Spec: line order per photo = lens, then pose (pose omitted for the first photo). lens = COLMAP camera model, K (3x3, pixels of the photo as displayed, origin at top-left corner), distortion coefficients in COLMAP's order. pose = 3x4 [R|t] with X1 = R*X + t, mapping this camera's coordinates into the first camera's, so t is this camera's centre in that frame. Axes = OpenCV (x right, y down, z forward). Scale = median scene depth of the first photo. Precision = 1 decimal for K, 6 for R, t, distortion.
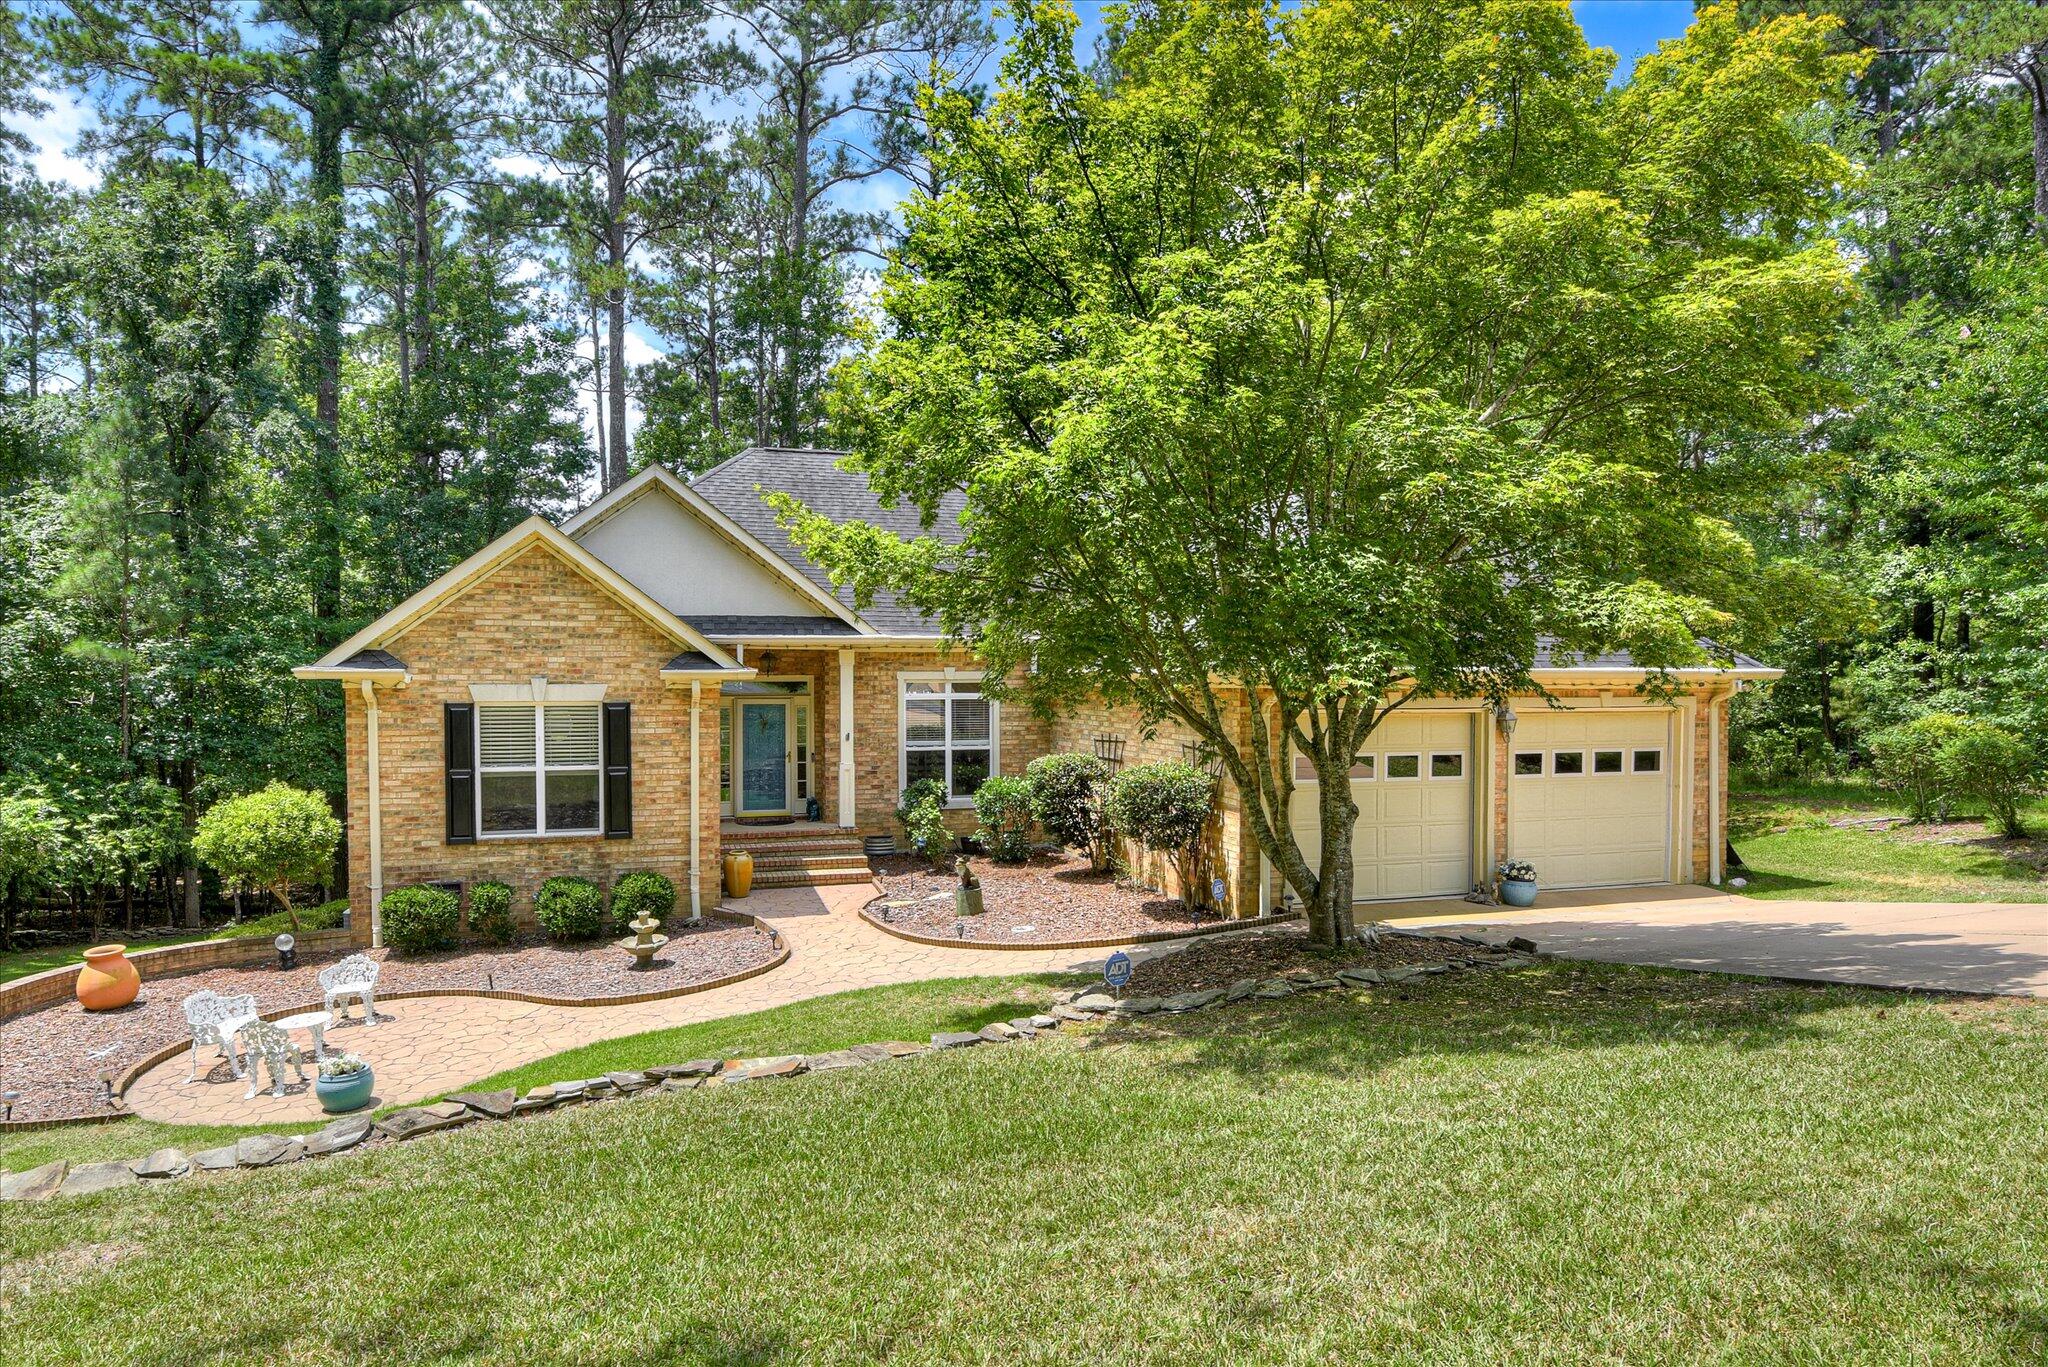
lens RADIAL K [[1410.6, 0, 1019.0], [0, 1410.6, 693.4], [0, 0, 1]] dist [0.001536, -0.027731]
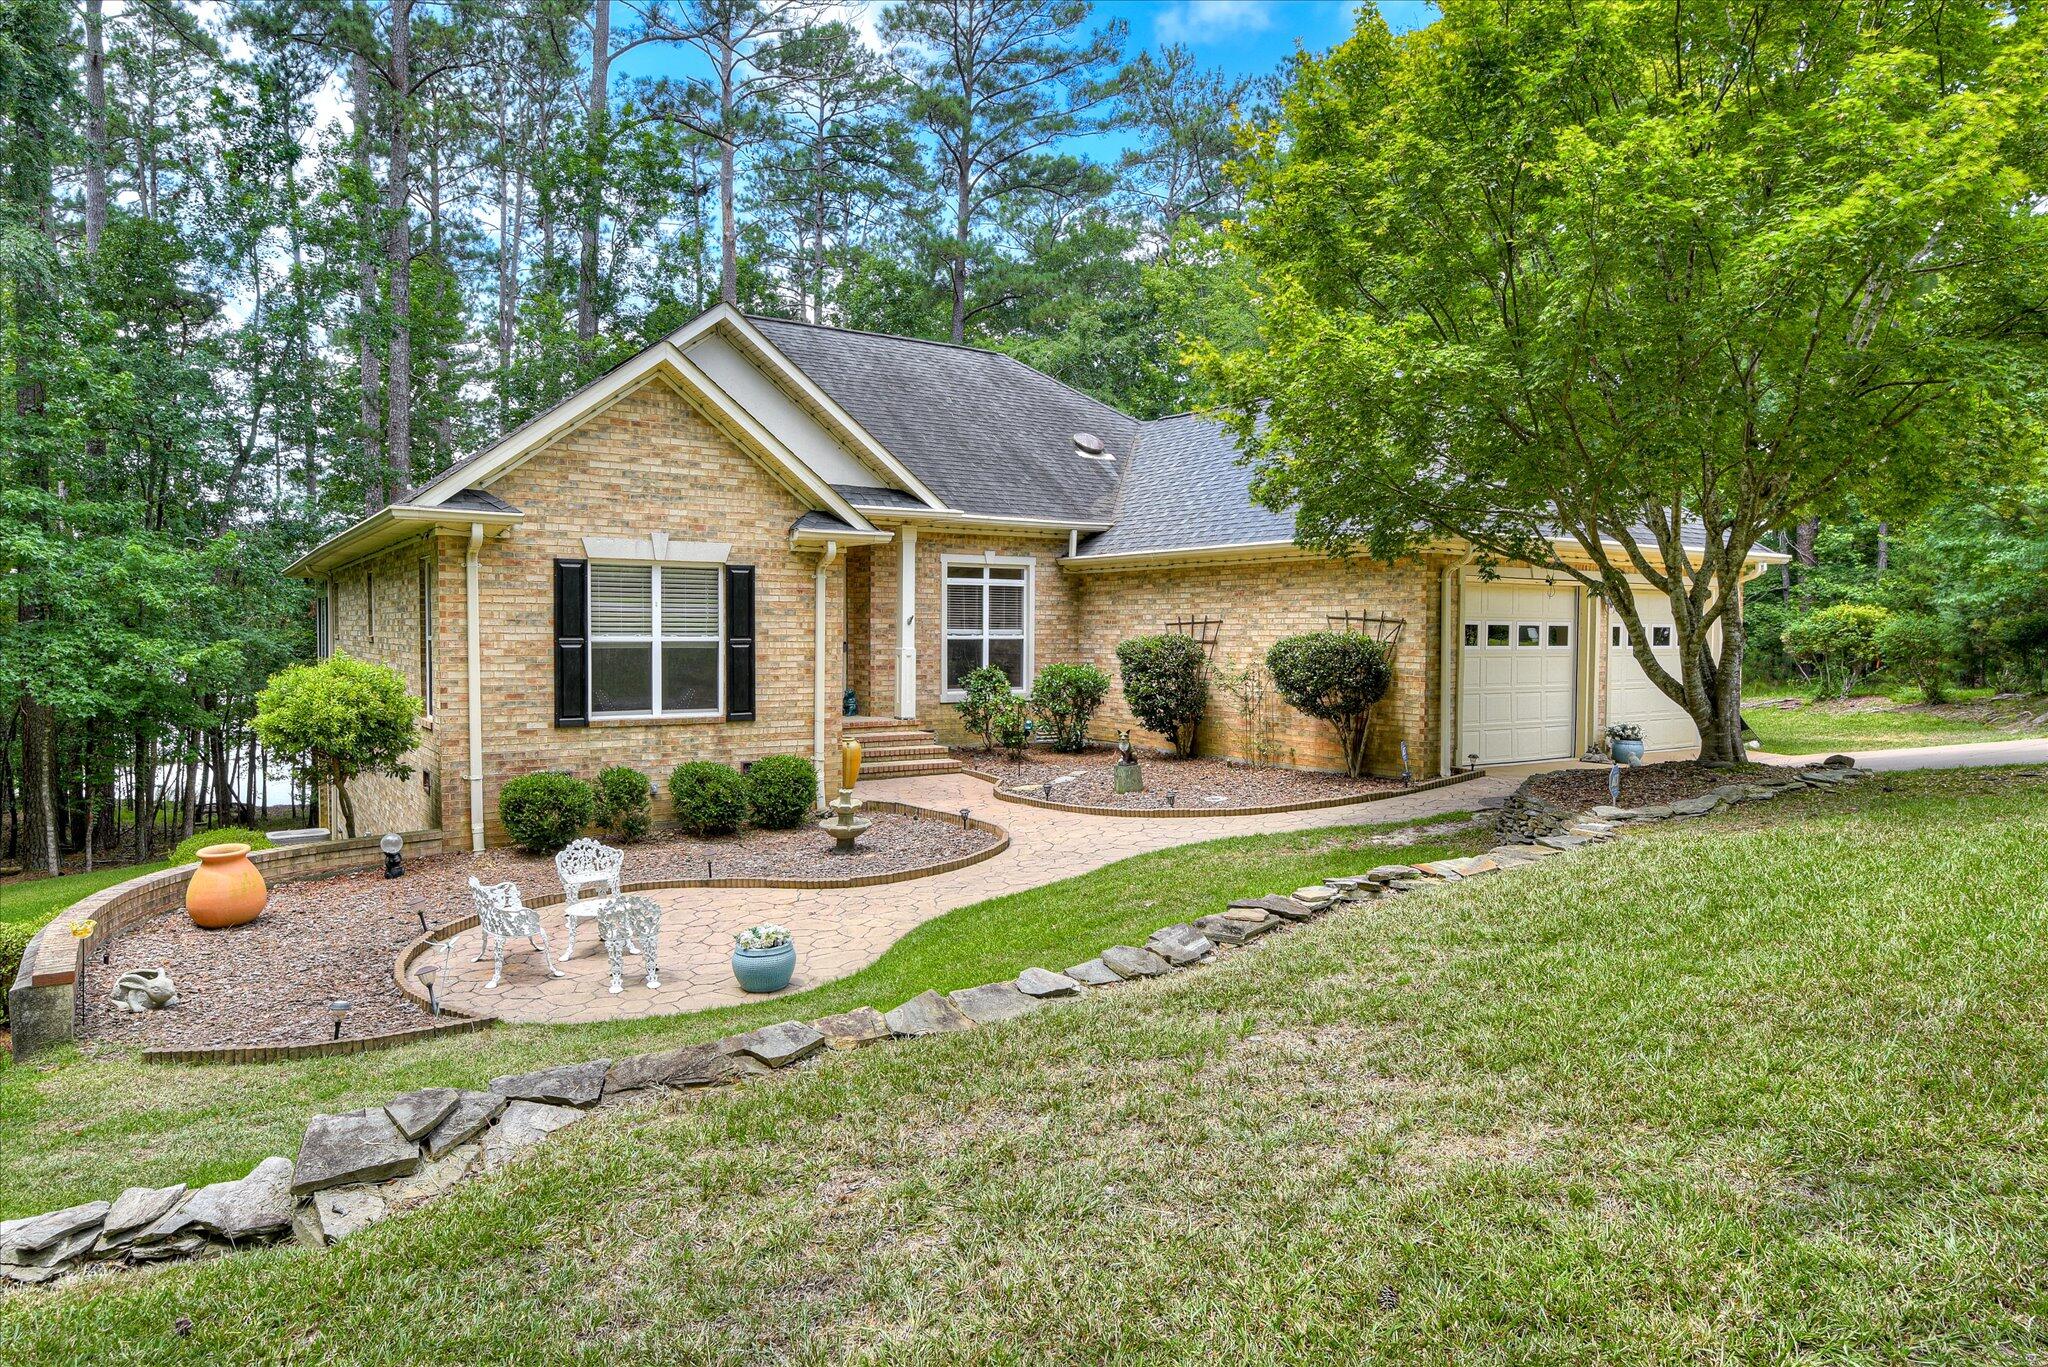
lens RADIAL K [[1443.9, 0, 1024.0], [0, 1443.9, 683.5], [0, 0, 1]] dist [0.002564, 0.003787]
pose [[0.945216, -0.004886, 0.326410, -0.418259], [0.000061, 0.999891, 0.014792, 0.067783], [-0.326446, -0.013961, 0.945113, 0.094391]]
